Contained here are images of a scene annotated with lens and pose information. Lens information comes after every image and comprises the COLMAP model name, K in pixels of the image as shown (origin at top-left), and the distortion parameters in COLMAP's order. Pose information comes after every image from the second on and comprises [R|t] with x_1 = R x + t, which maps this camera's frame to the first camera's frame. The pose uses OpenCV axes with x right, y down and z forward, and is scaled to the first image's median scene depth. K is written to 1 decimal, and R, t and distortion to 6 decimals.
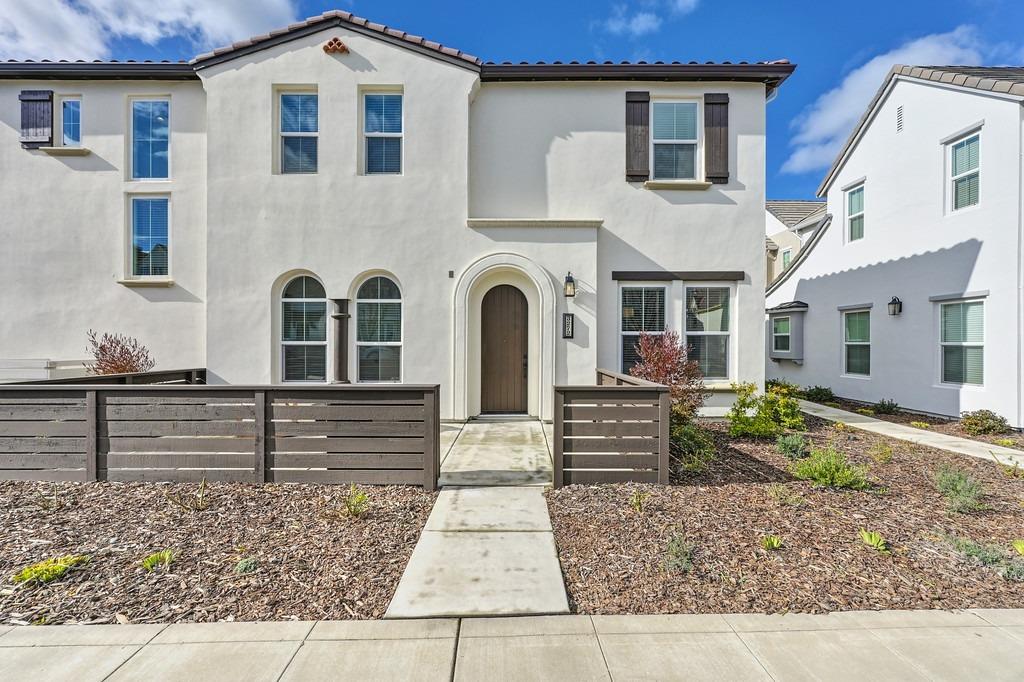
lens RADIAL K [[405.6, 0, 515.4], [0, 405.6, 349.2], [0, 0, 1]] dist [-0.001326, 0.000088]
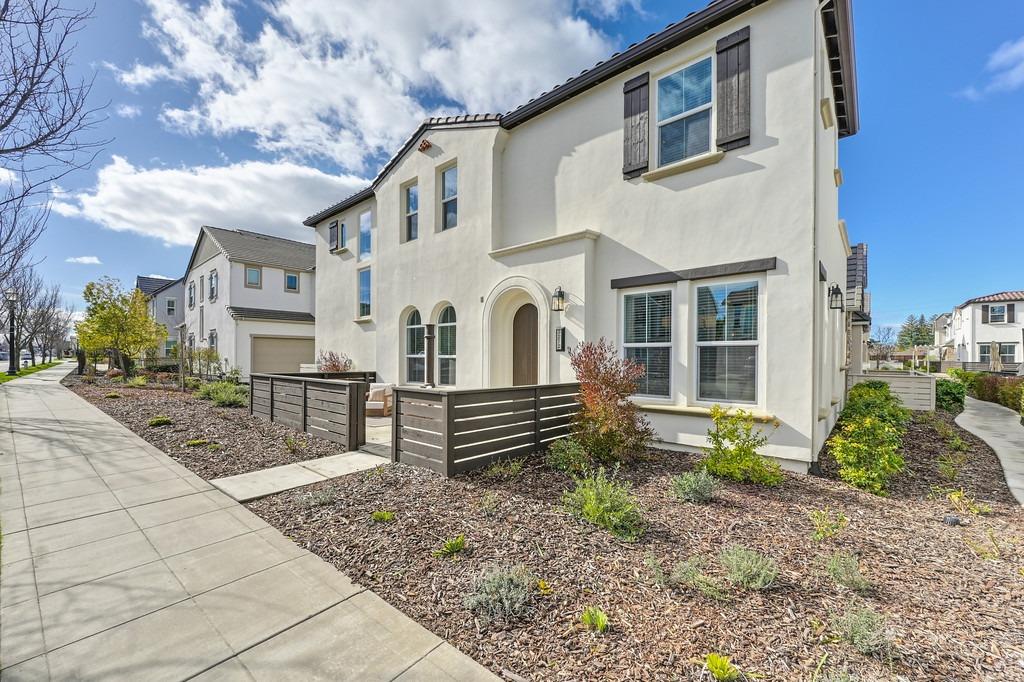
lens RADIAL K [[410.5, 0, 509.2], [0, 410.5, 363.8], [0, 0, 1]] dist [0.001131, 0.000117]
pose [[0.743276, 0.011394, -0.668888, 0.719157], [-0.012600, 0.999916, 0.003032, 0.003087], [0.668866, 0.006175, 0.743357, 0.136378]]
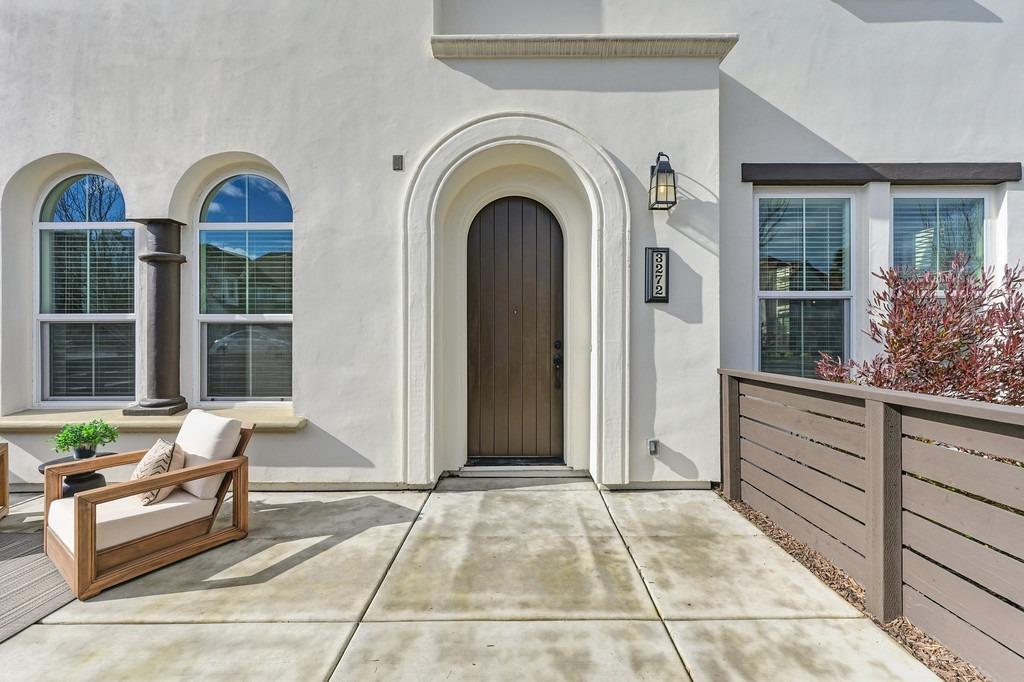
lens RADIAL K [[397.6, 0, 517.6], [0, 397.6, 343.3], [0, 0, 1]] dist [-0.001133, -0.000231]
pose [[0.999987, -0.005077, 0.000604, -0.025489], [0.005083, 0.999929, -0.010820, 0.022200], [-0.000549, 0.010823, 0.999941, 0.549376]]
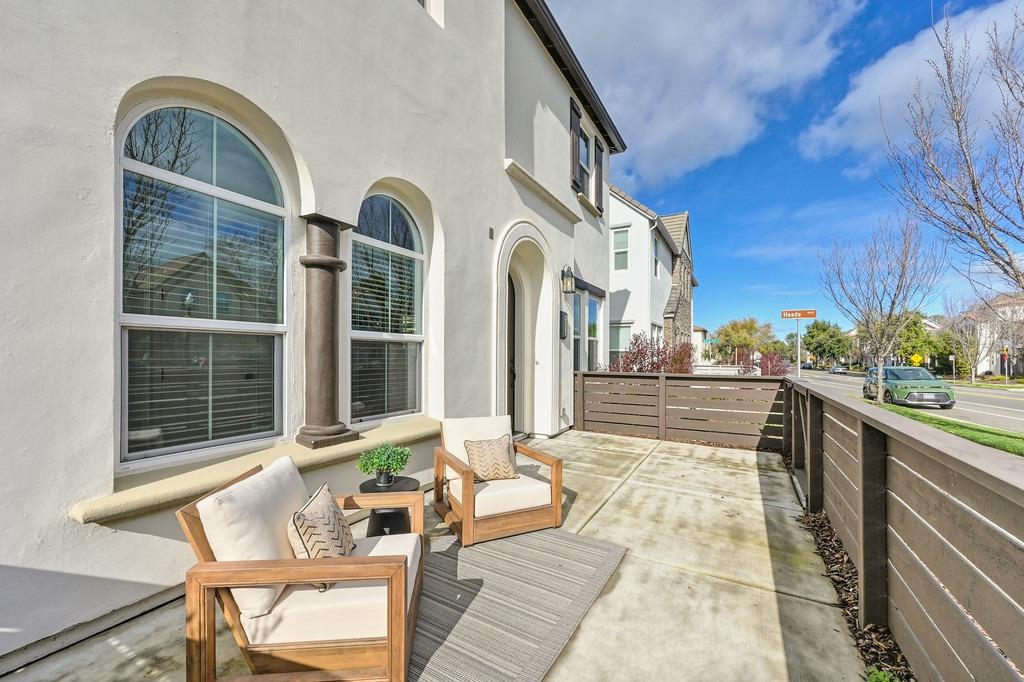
lens RADIAL K [[413.0, 0, 512.7], [0, 413.0, 353.4], [0, 0, 1]] dist [0.000362, 0.000094]
pose [[0.483744, 0.004925, 0.875196, -0.703357], [-0.000159, 0.999985, -0.005539, 0.008909], [-0.875210, 0.002540, 0.483737, 0.643793]]
